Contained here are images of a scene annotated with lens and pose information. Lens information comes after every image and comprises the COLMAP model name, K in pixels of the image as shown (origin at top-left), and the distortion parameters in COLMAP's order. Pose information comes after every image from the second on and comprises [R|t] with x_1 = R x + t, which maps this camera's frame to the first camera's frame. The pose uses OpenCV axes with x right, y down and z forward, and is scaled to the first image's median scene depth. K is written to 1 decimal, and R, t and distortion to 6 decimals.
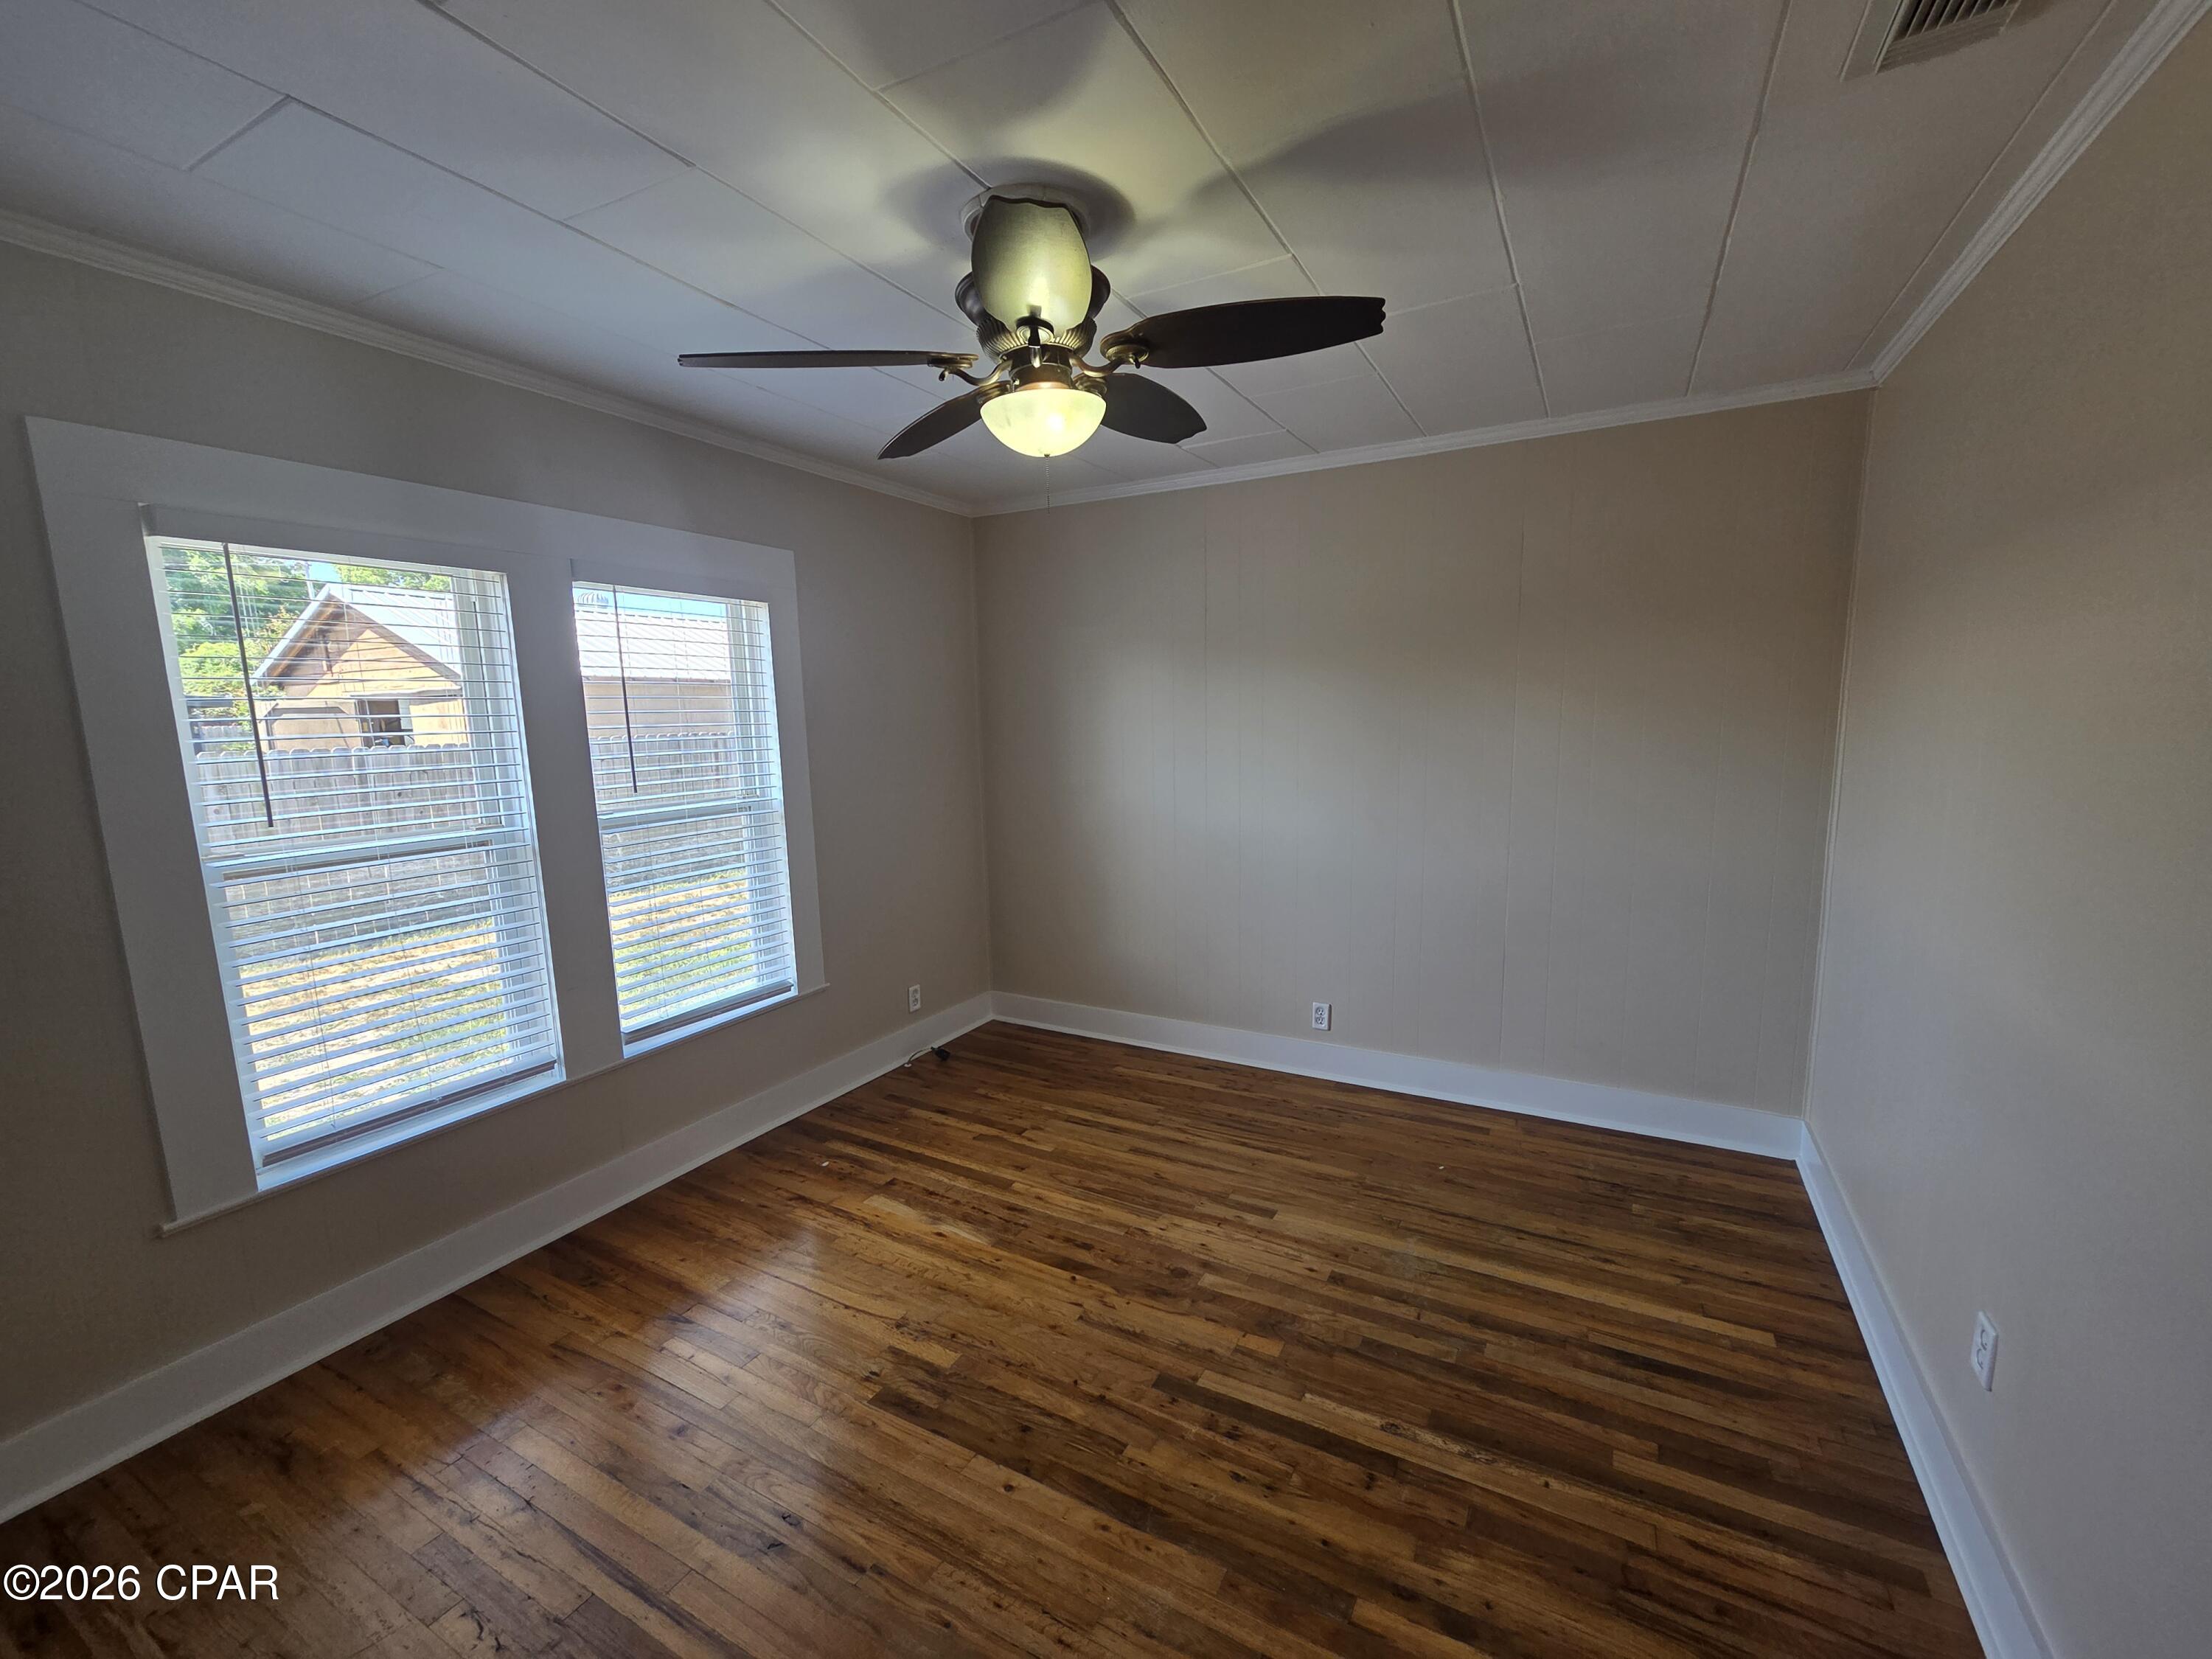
lens RADIAL K [[899.0, 0, 1110.7], [0, 899.0, 836.6], [0, 0, 1]] dist [-0.003653, -0.000041]
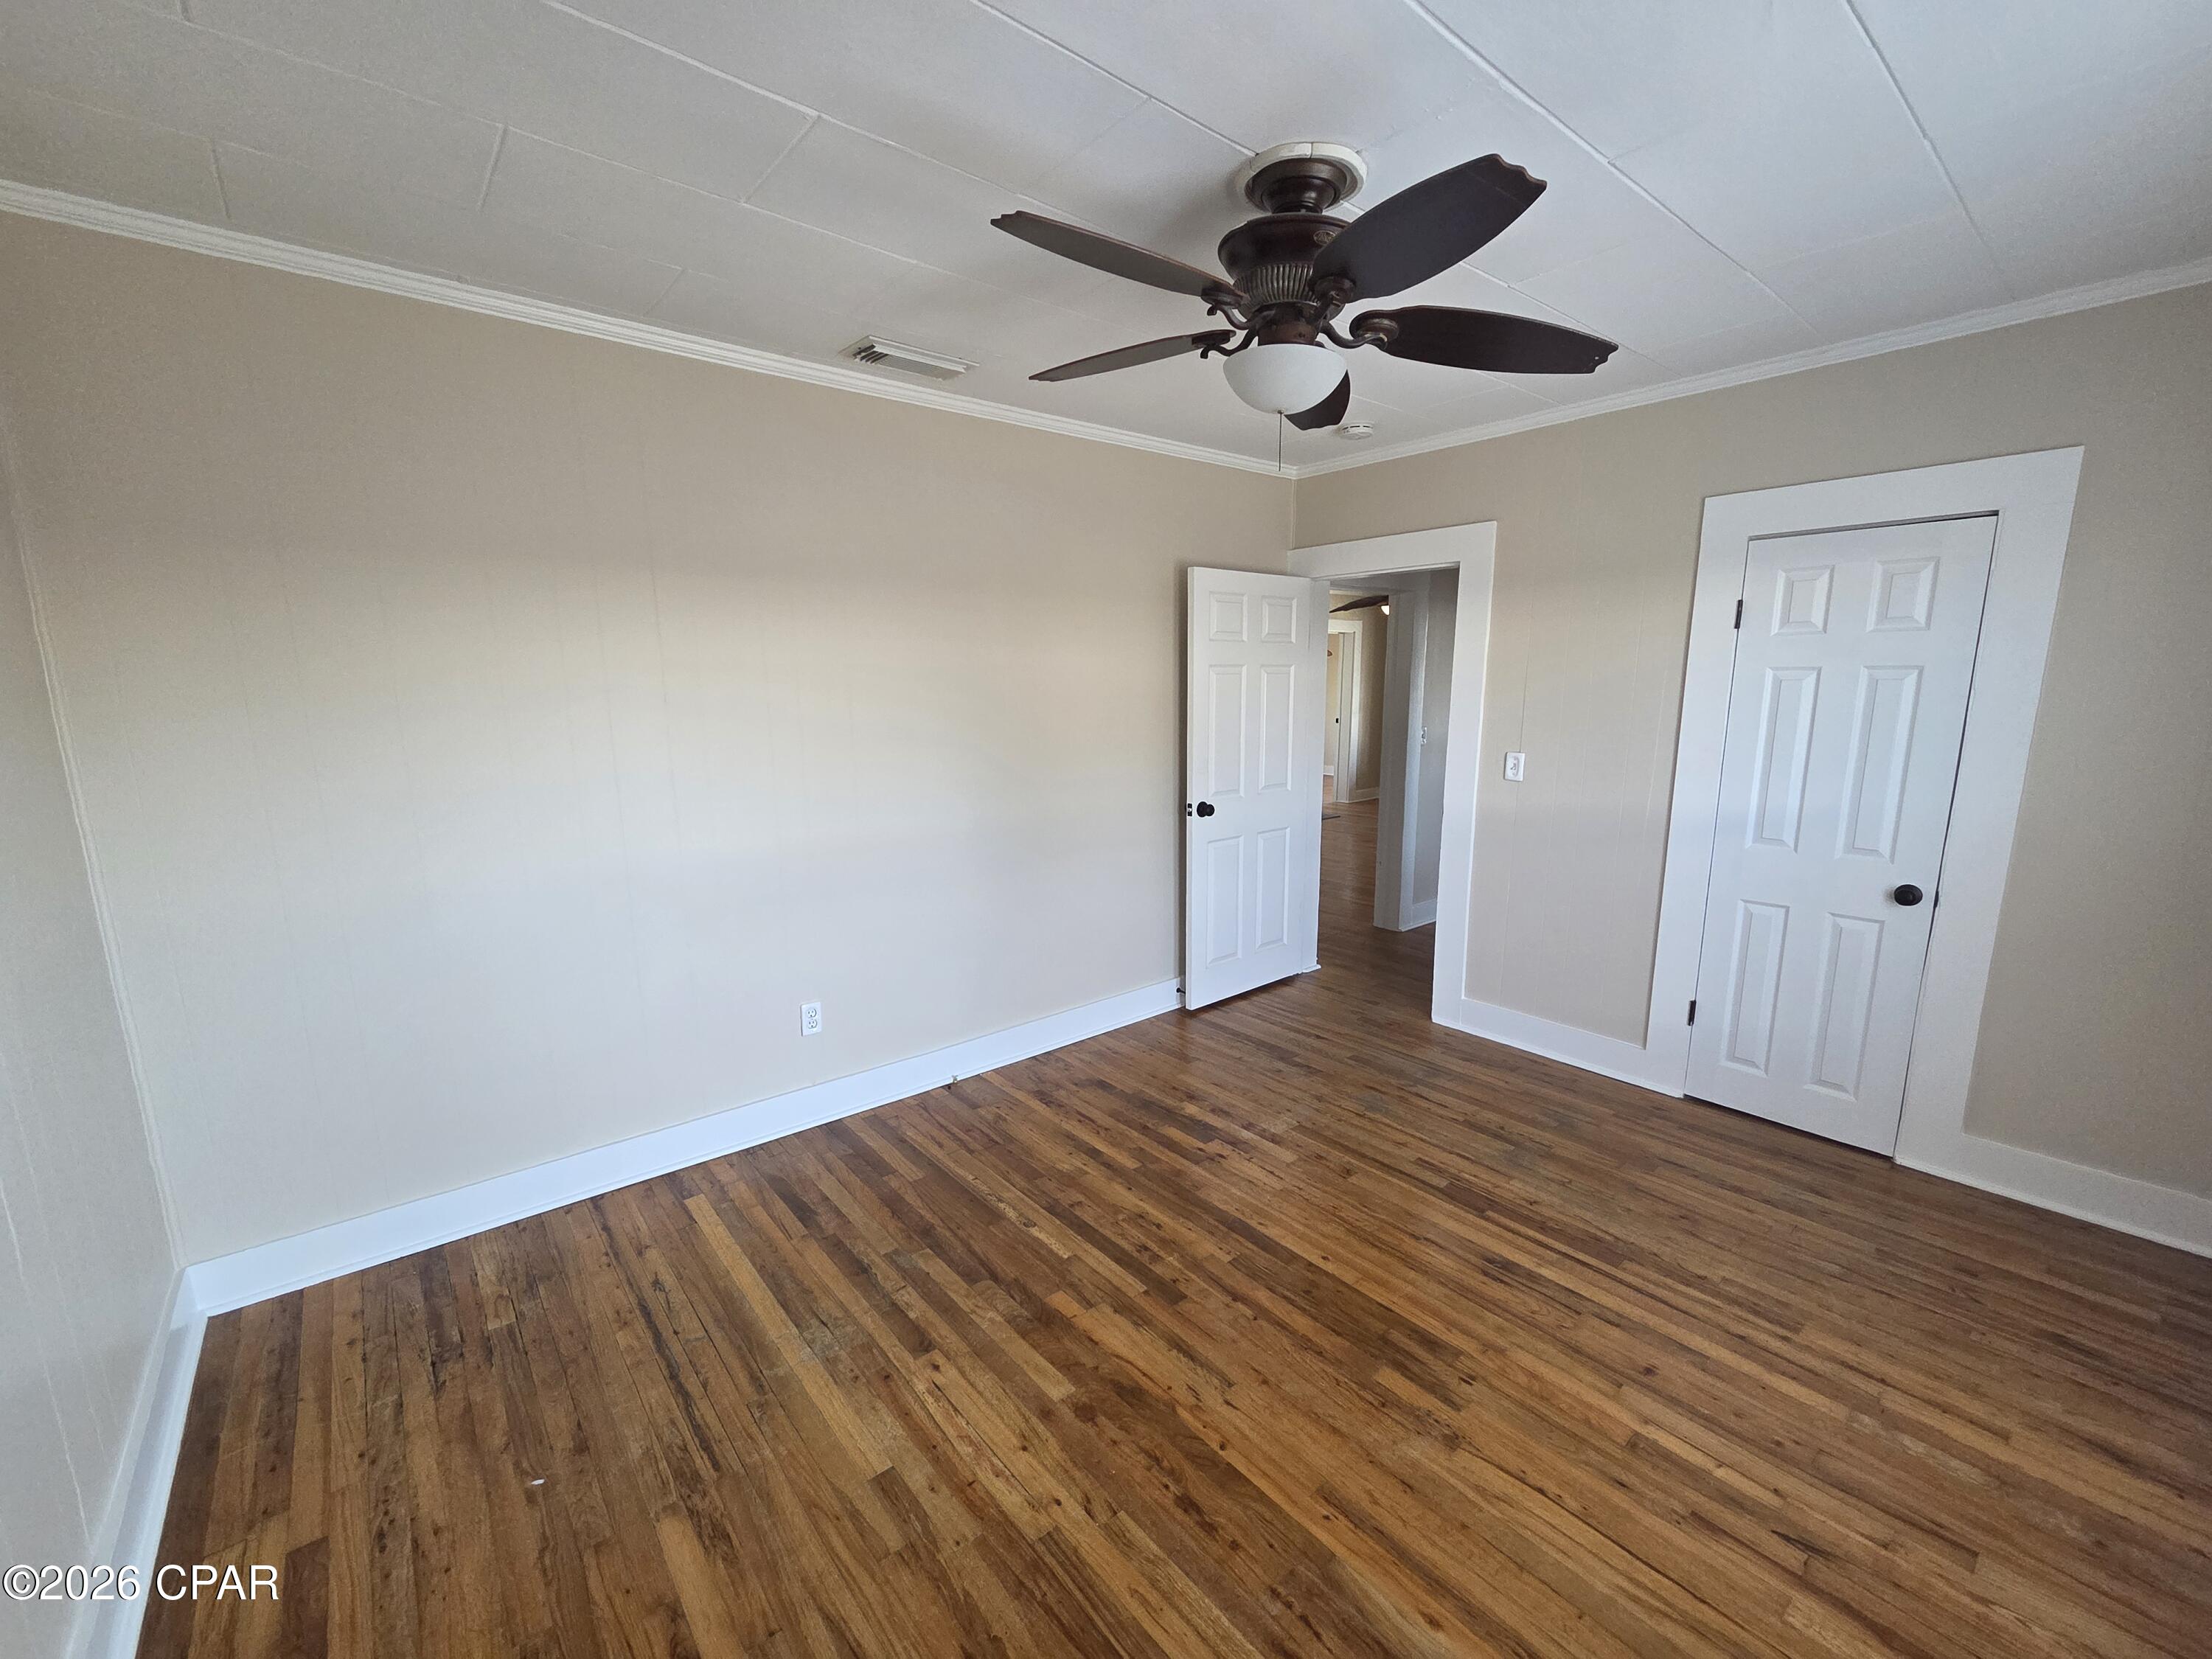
lens RADIAL K [[899.0, 0, 1106.6], [0, 899.0, 837.5], [0, 0, 1]] dist [-0.003653, -0.000041]
pose [[-0.927062, -0.039853, 0.372783, -0.229039], [0.075211, 0.954350, 0.289066, -0.224642], [-0.367285, 0.296020, -0.881745, 1.697057]]
